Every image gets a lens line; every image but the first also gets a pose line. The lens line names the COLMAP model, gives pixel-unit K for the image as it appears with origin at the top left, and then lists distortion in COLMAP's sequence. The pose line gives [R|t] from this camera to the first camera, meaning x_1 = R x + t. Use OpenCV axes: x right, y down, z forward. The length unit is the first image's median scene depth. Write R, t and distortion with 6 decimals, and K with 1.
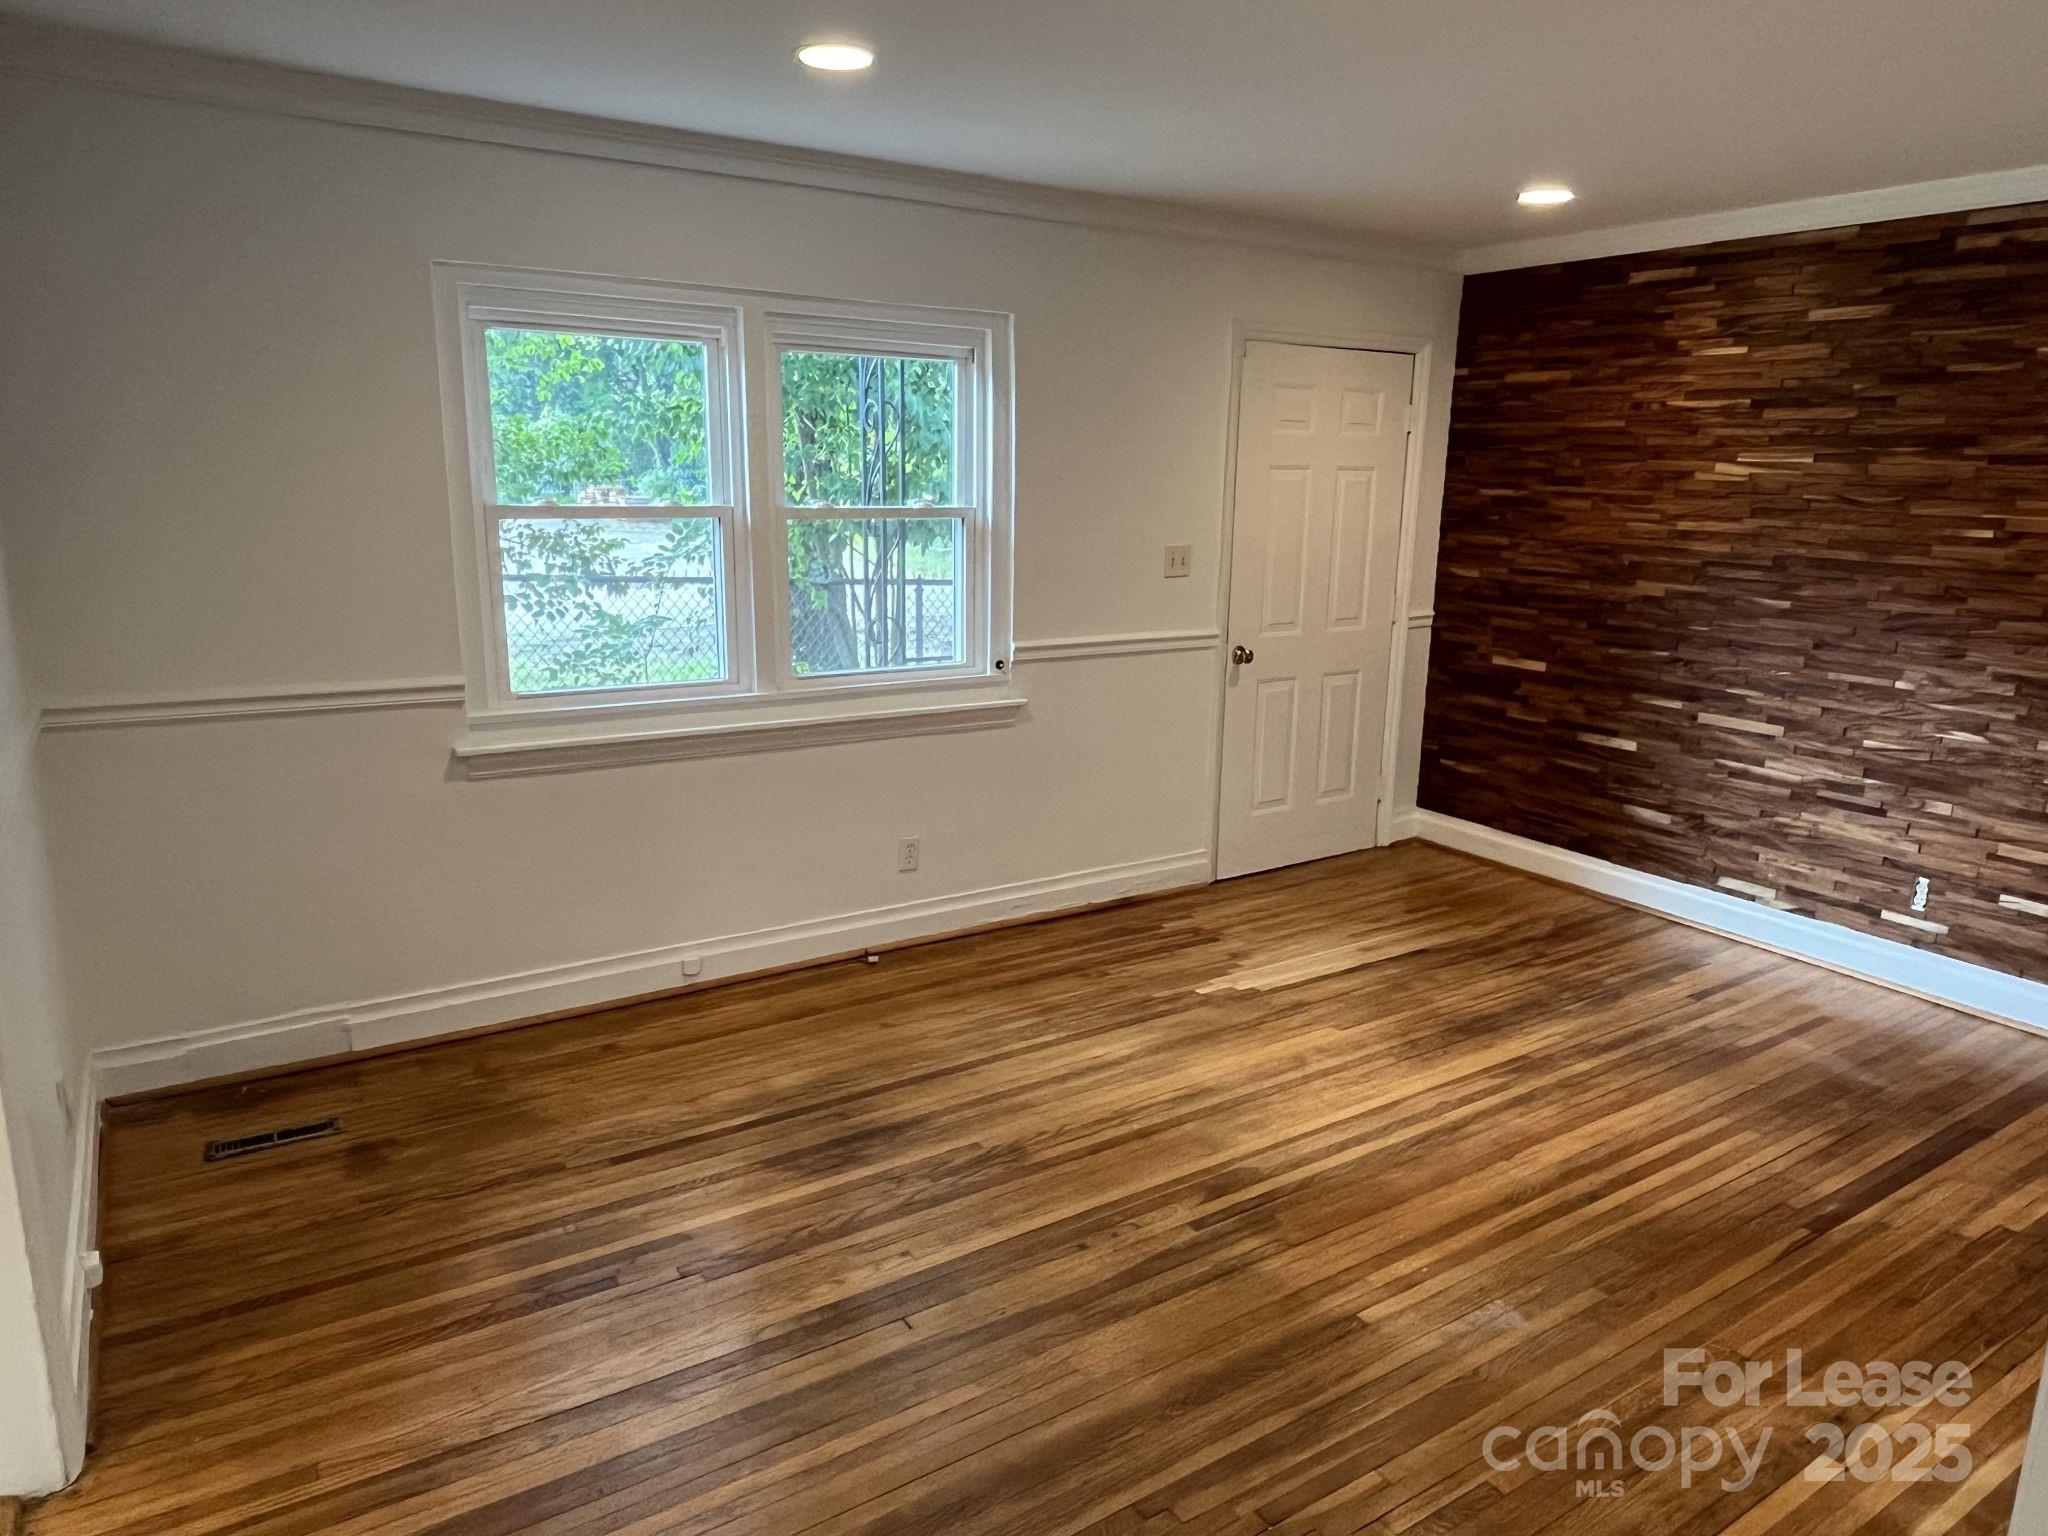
lens RADIAL K [[1317.4, 0, 1033.6], [0, 1317.4, 762.0], [0, 0, 1]] dist [-0.004652, -0.000404]
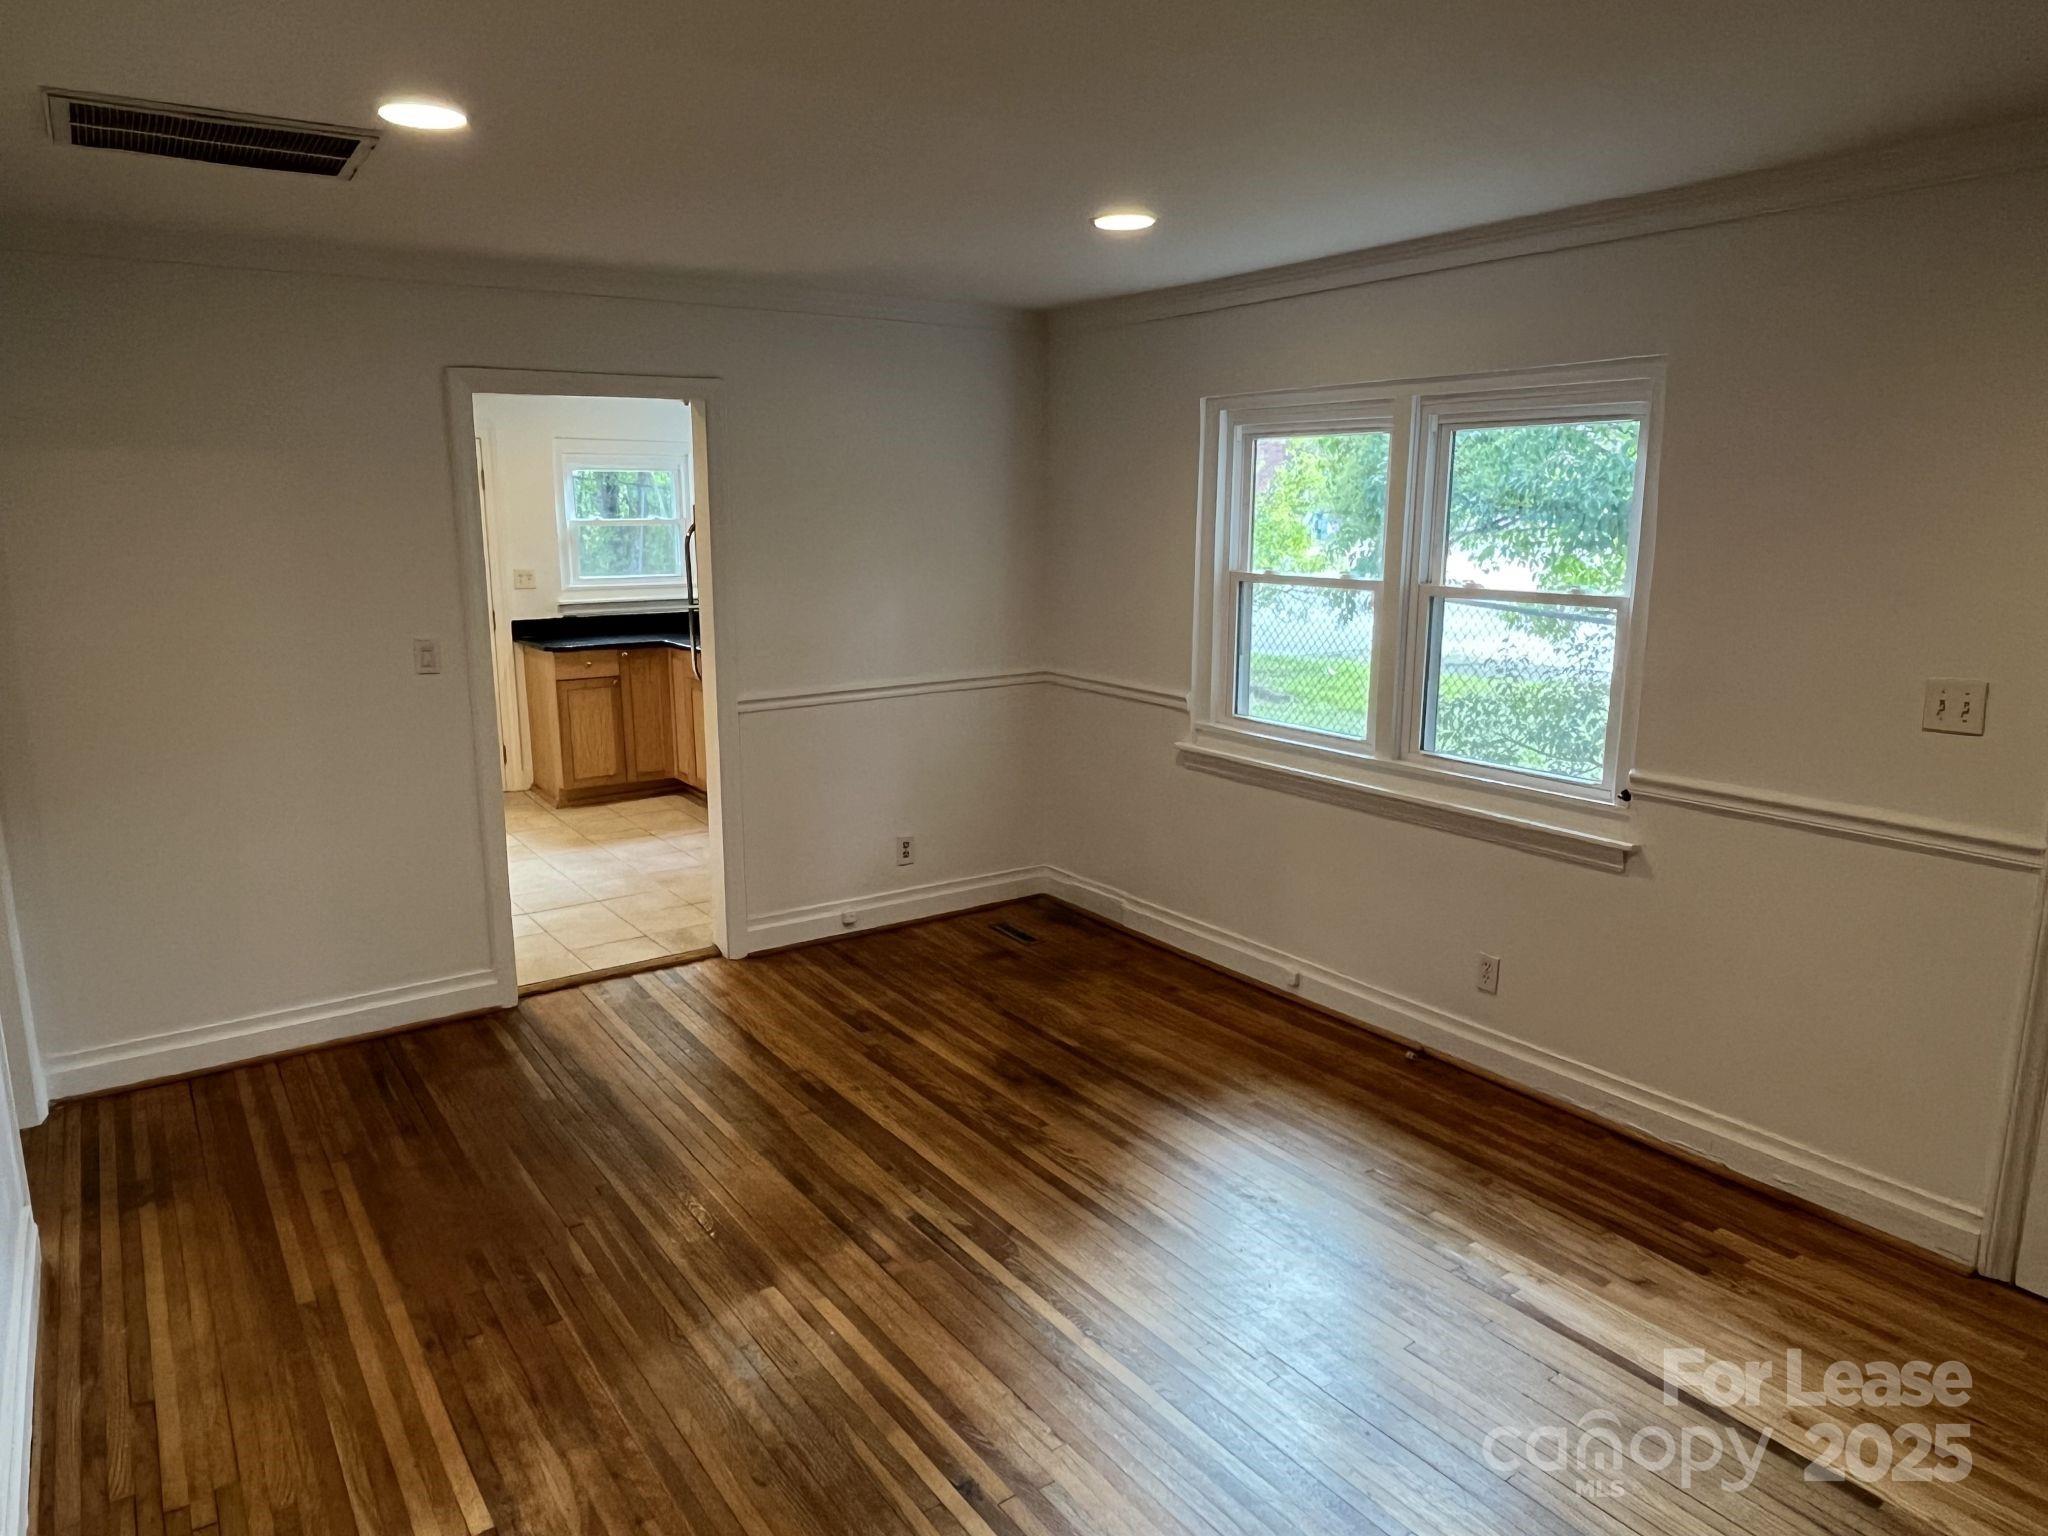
lens RADIAL K [[1317.4, 0, 1036.3], [0, 1317.4, 769.2], [0, 0, 1]] dist [-0.004652, -0.000404]
pose [[0.038241, 0.177749, -0.983333, 0.816186], [-0.218316, 0.961766, 0.165360, -0.158085], [0.975129, 0.208353, 0.075584, 0.654498]]
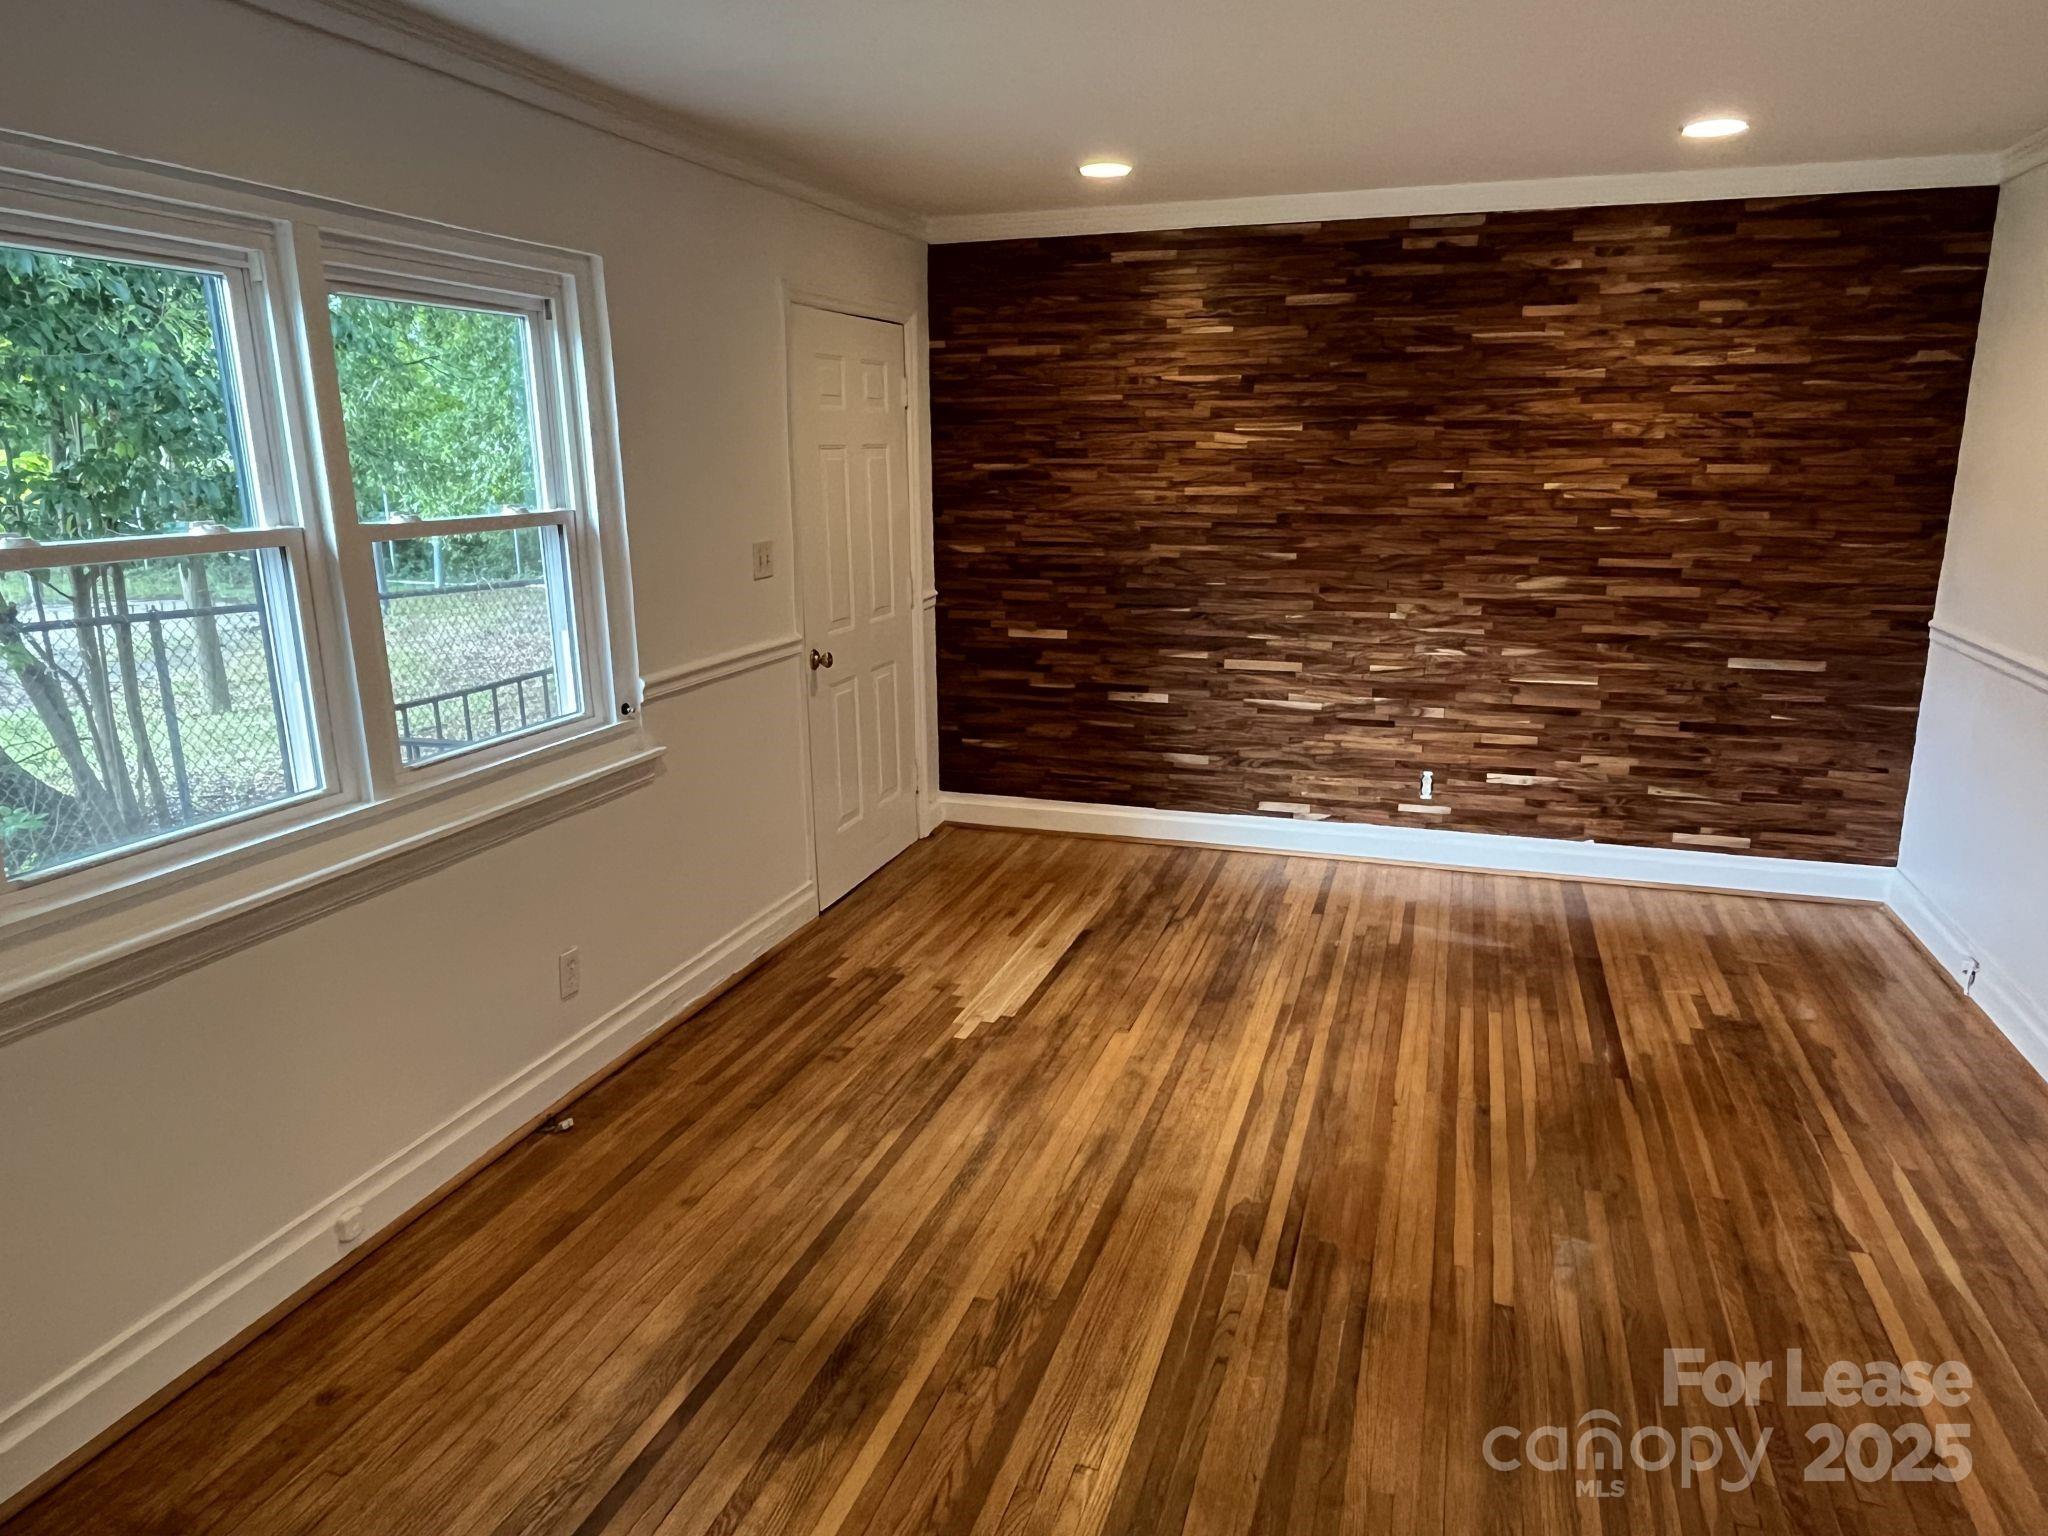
lens RADIAL K [[1317.4, 0, 1030.0], [0, 1317.4, 767.7], [0, 0, 1]] dist [-0.004652, -0.000404]
pose [[0.782258, -0.171637, 0.598844, -0.346482], [0.158472, 0.984498, 0.075162, -0.066583], [-0.602461, 0.036104, 0.797331, 0.255723]]
